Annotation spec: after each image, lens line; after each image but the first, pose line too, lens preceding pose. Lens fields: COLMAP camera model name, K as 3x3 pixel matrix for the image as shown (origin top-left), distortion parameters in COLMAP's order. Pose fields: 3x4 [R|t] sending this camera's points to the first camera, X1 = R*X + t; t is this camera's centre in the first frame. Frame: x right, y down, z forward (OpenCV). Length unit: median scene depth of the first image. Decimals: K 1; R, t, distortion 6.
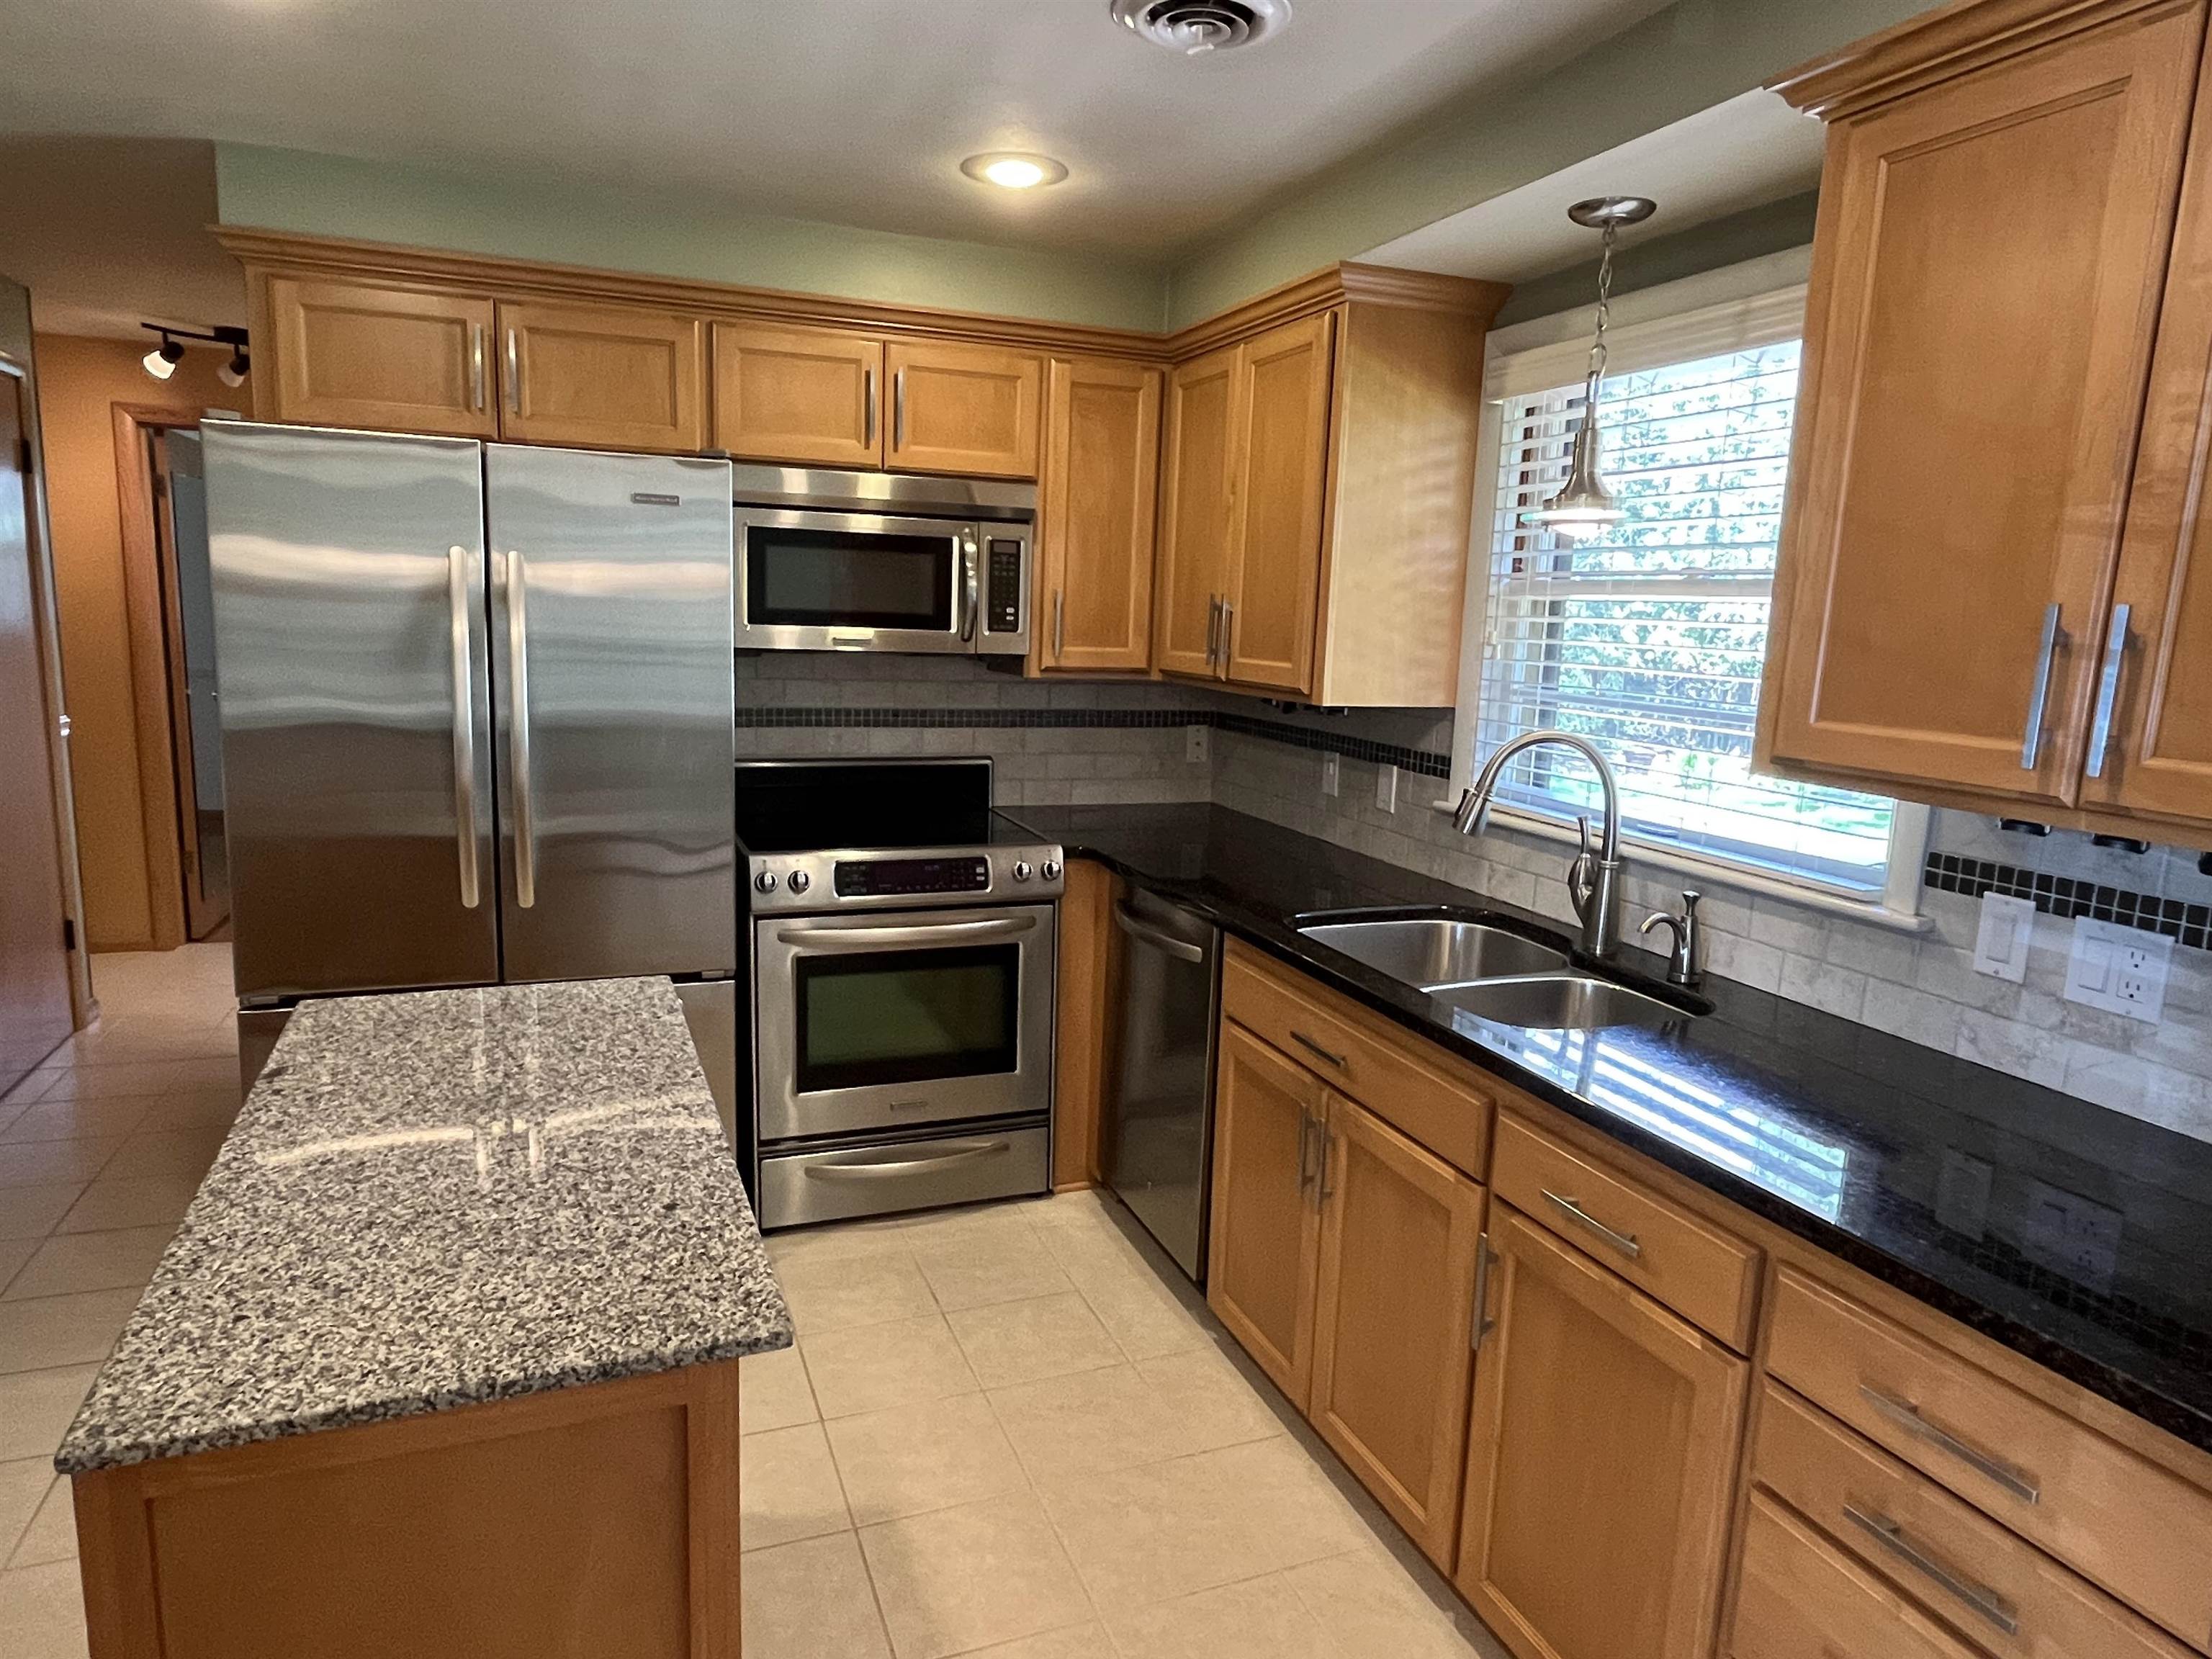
lens RADIAL K [[1328.4, 0, 1096.3], [0, 1328.4, 832.5], [0, 0, 1]] dist [0.000107, -0.001555]
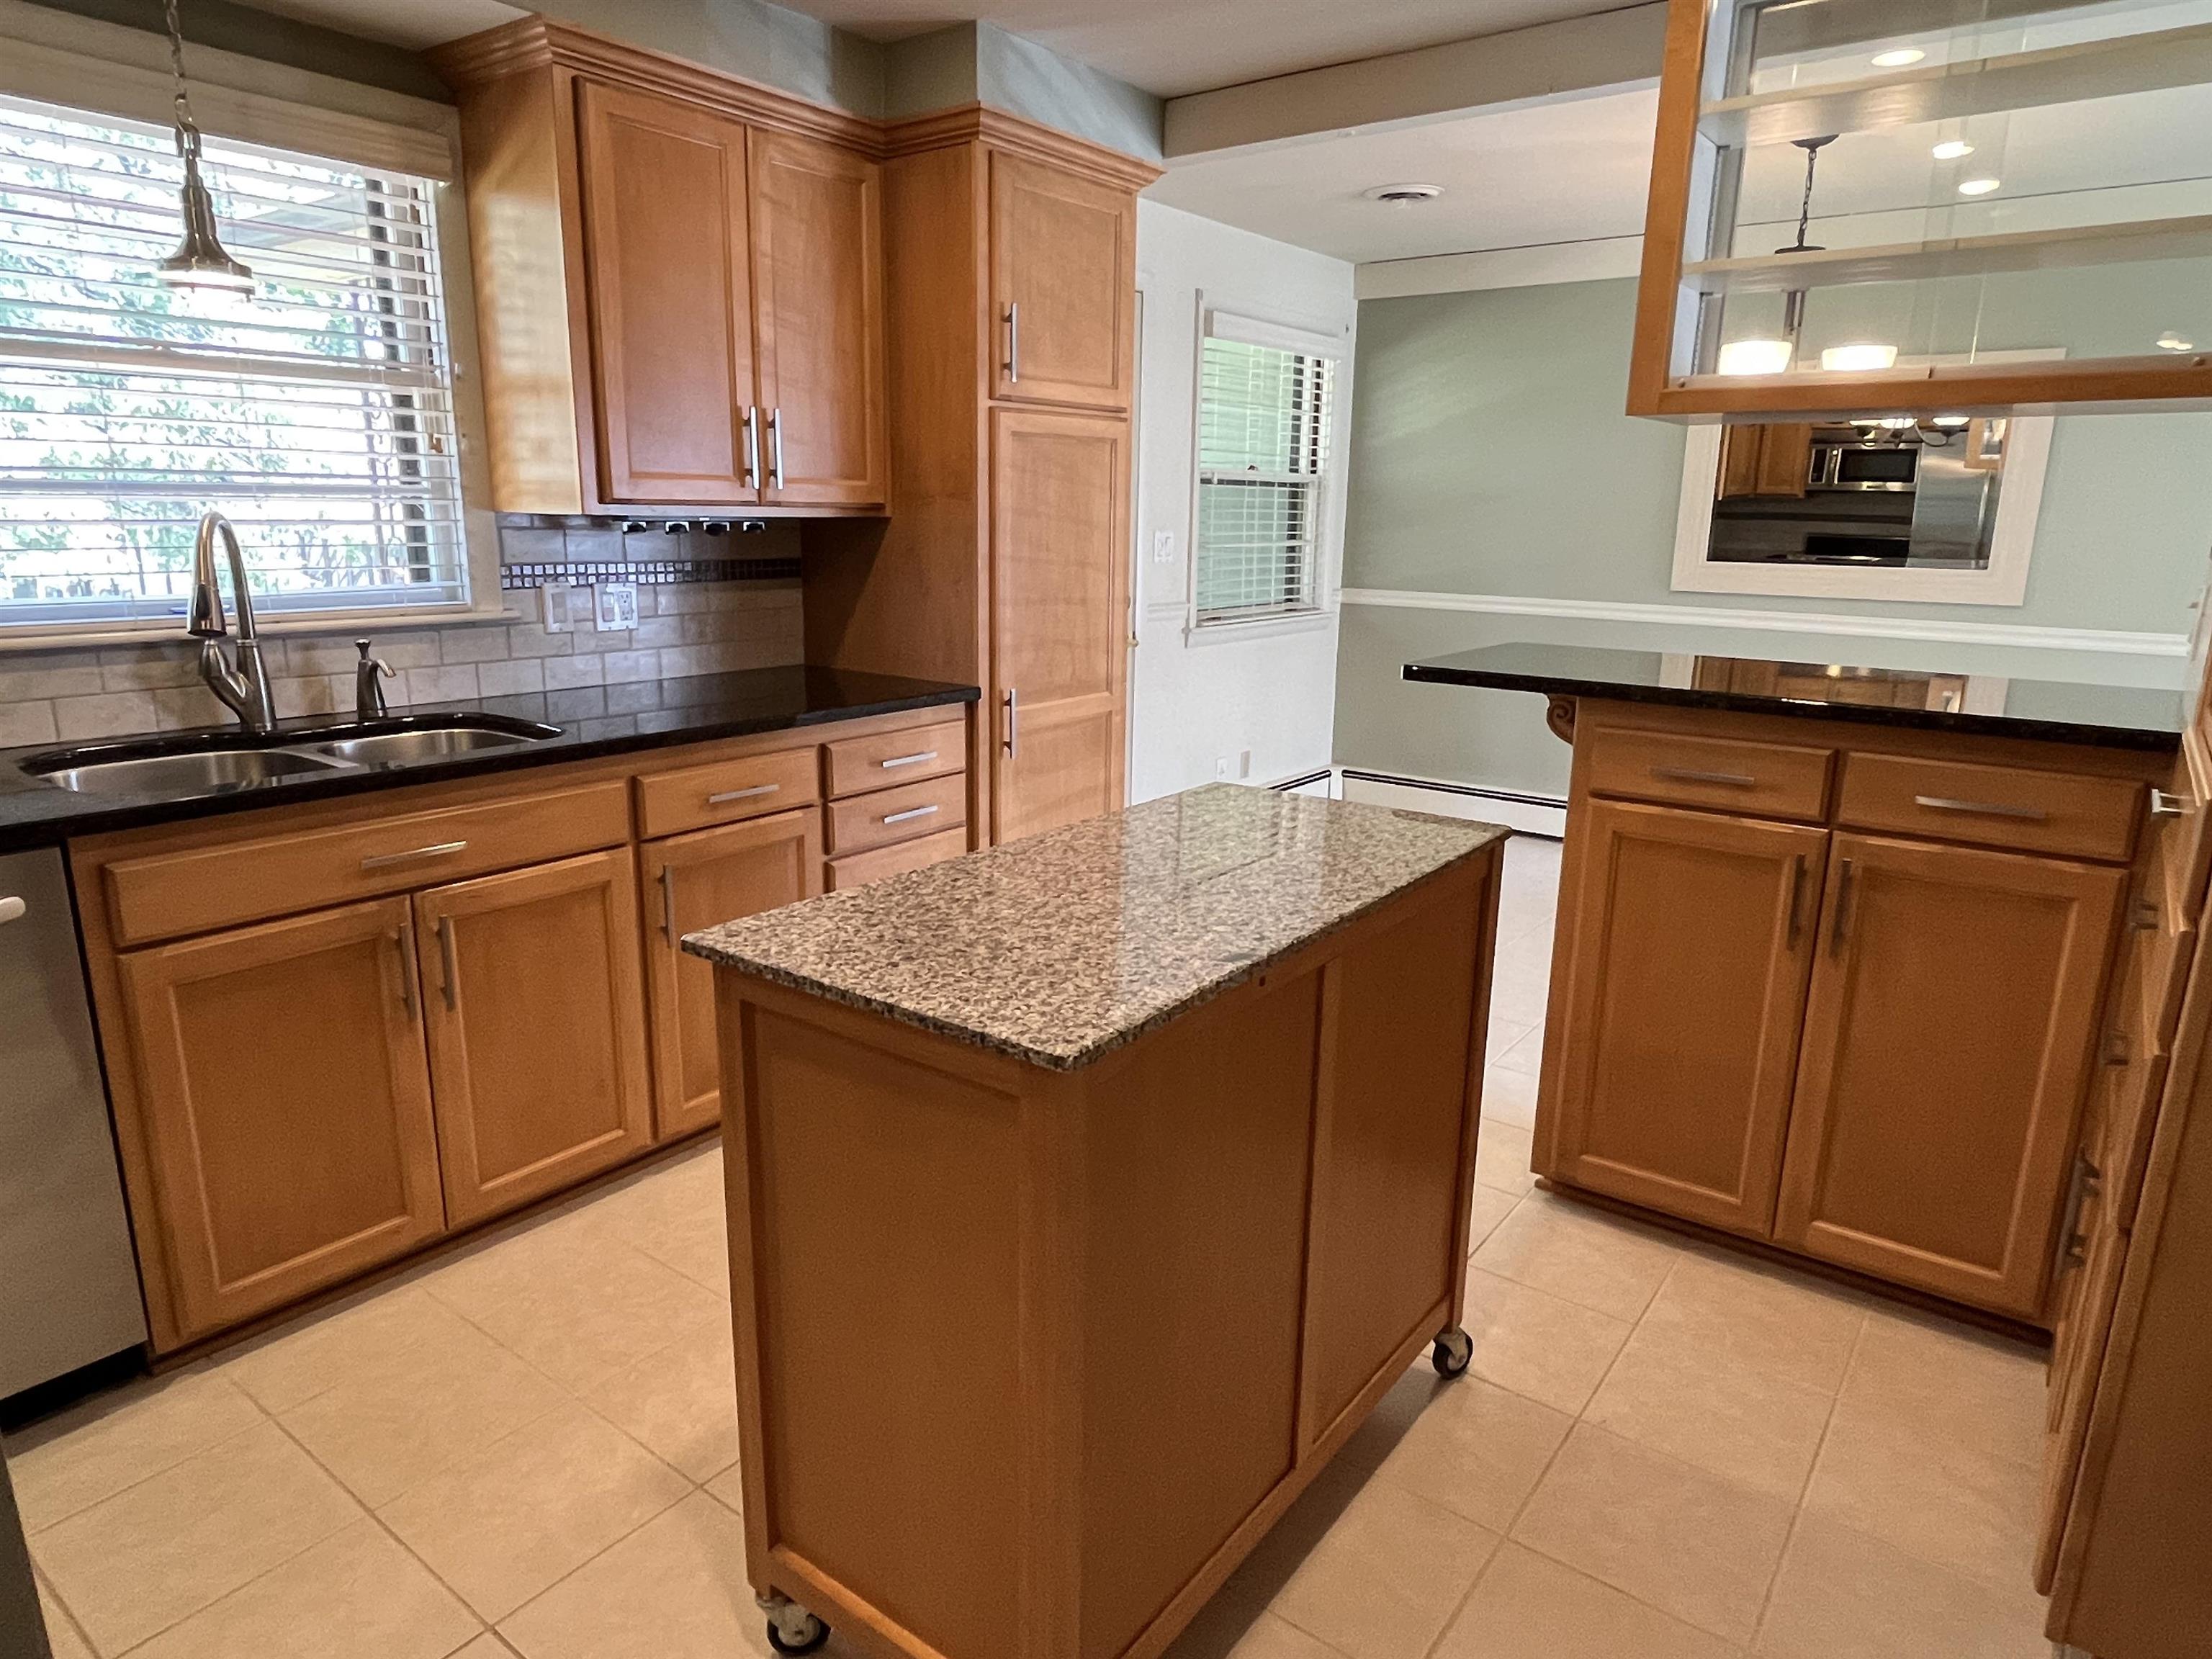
lens RADIAL K [[1328.4, 0, 1104.1], [0, 1328.4, 845.4], [0, 0, 1]] dist [0.000107, -0.001555]
pose [[-0.523443, -0.257216, 0.812310, -0.628428], [0.105087, 0.926580, 0.361117, -0.098504], [-0.845556, 0.274387, -0.457982, 0.730889]]
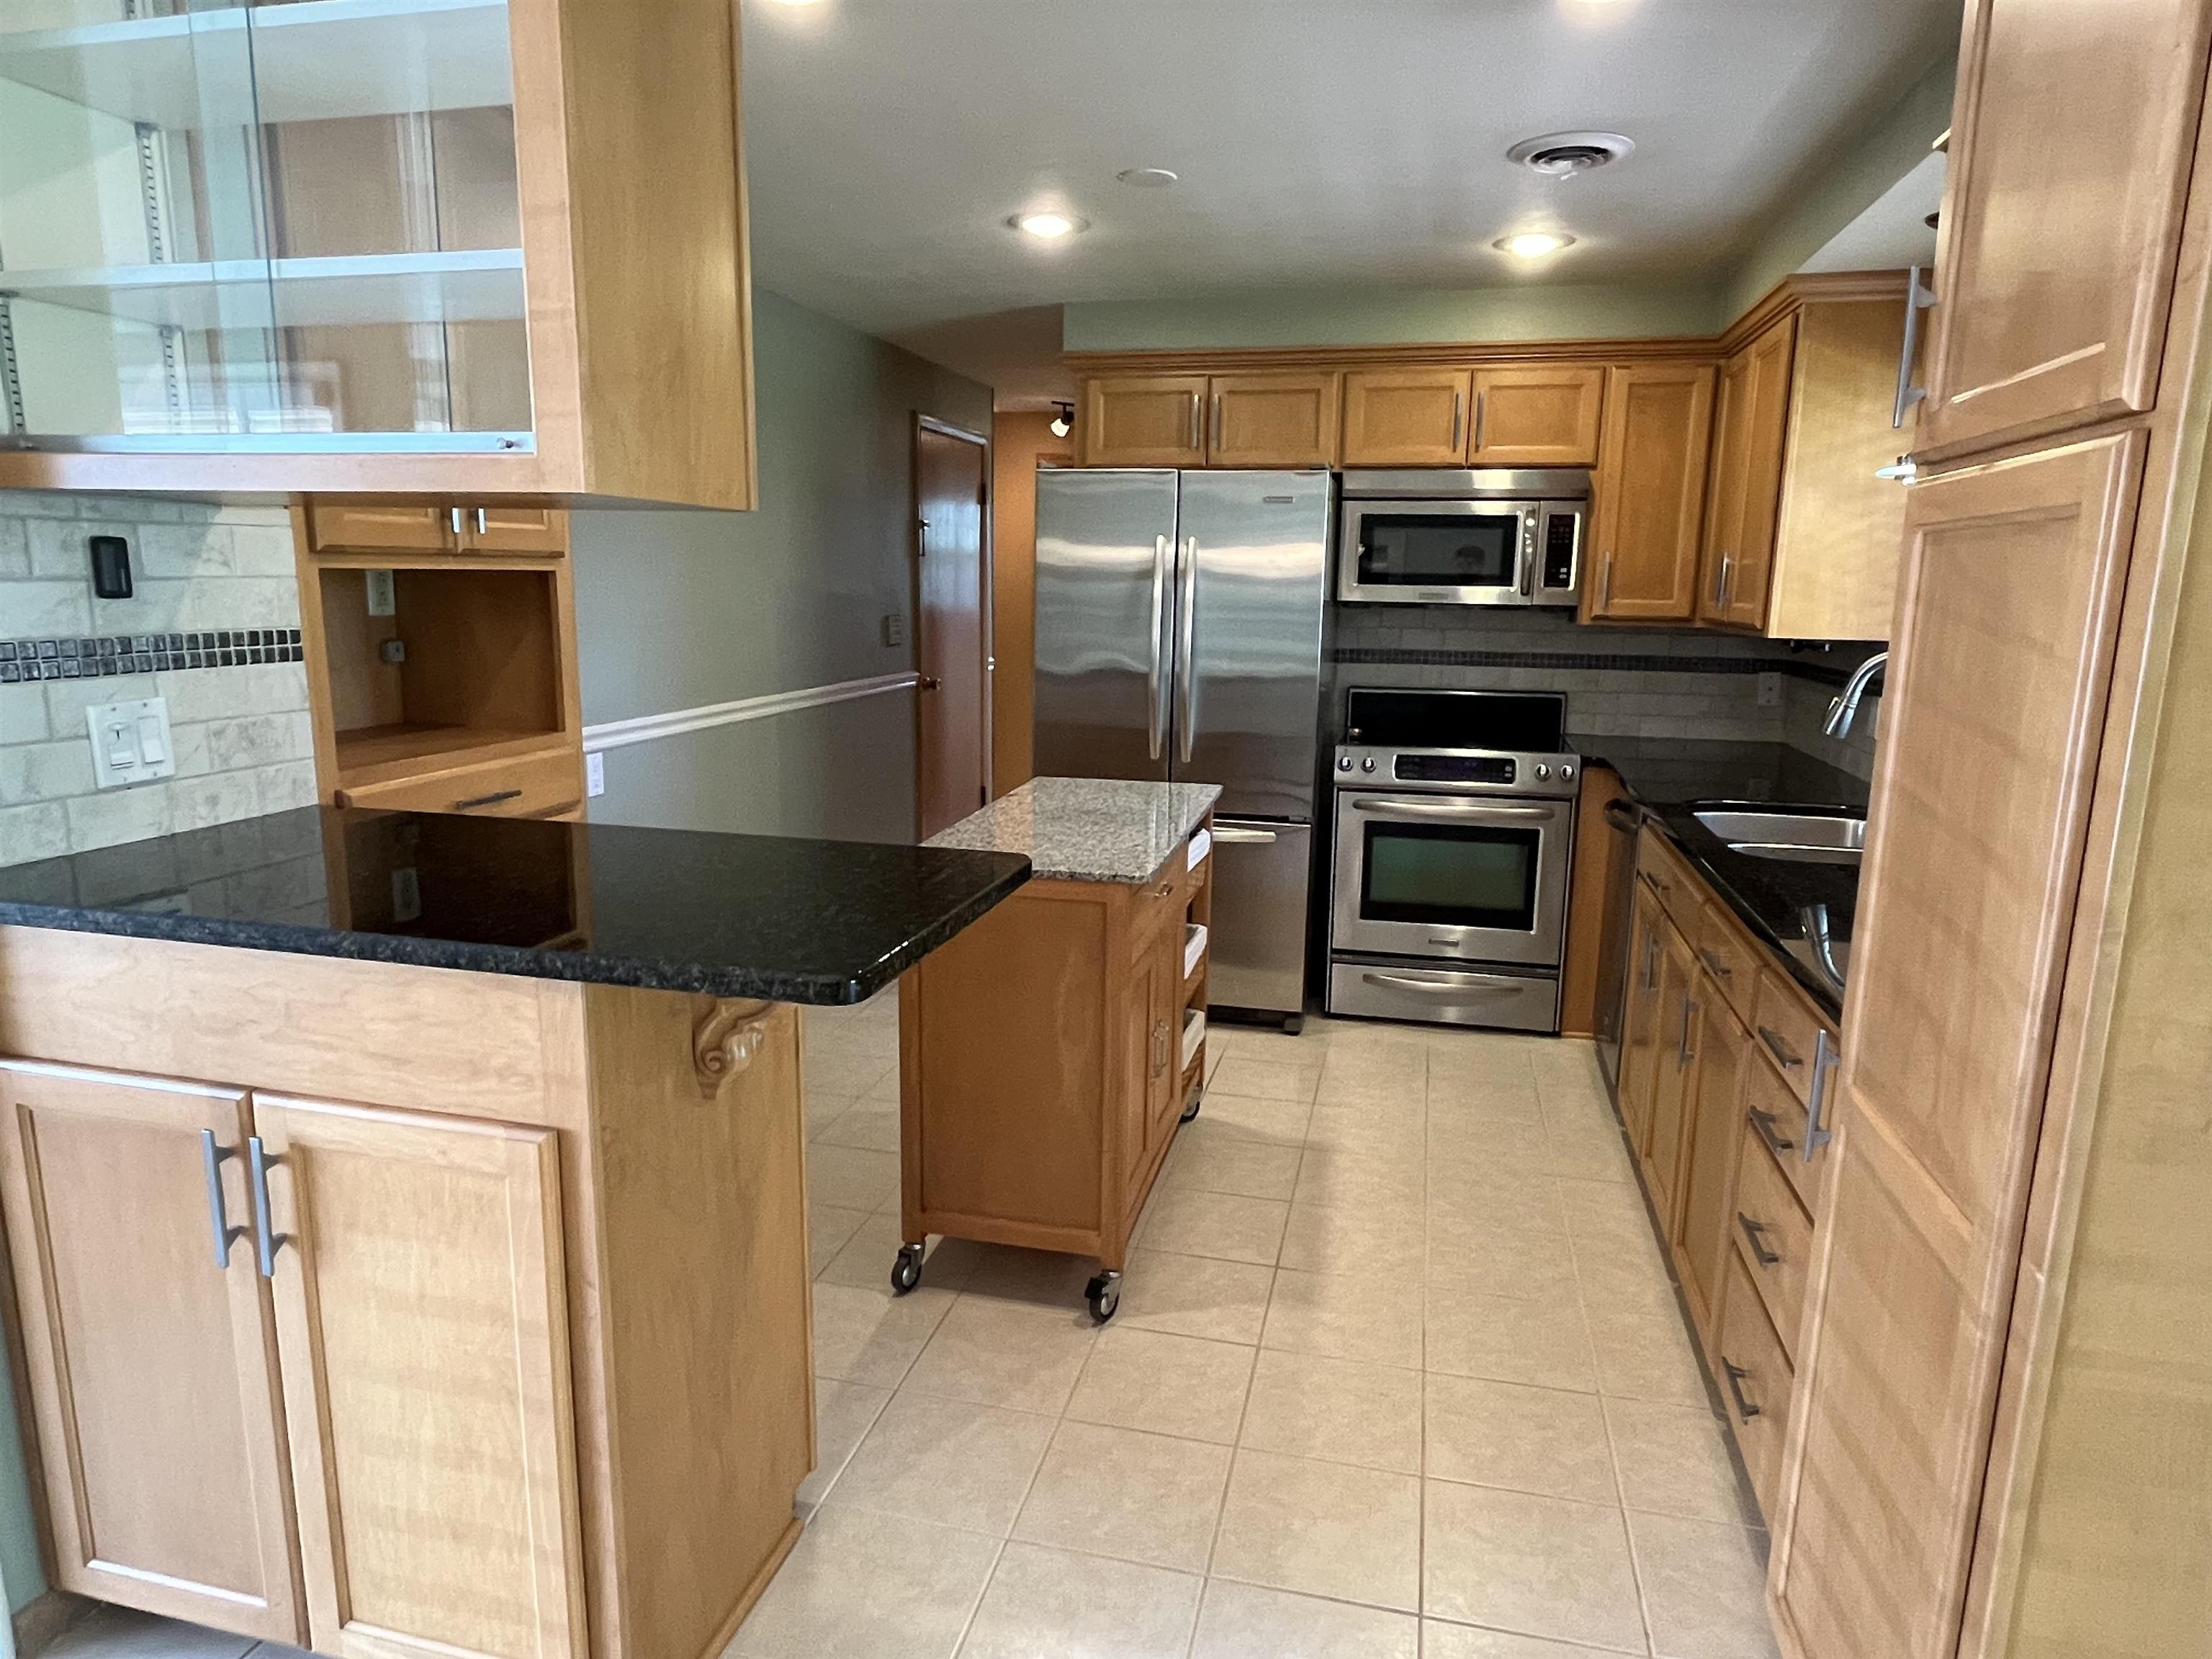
lens RADIAL K [[1328.4, 0, 1112.6], [0, 1328.4, 826.9], [0, 0, 1]] dist [0.000107, -0.001555]
pose [[0.824186, 0.080759, -0.560531, 0.327022], [-0.080044, 0.996456, 0.025871, 0.082074], [0.560633, 0.023544, 0.827729, -0.297619]]
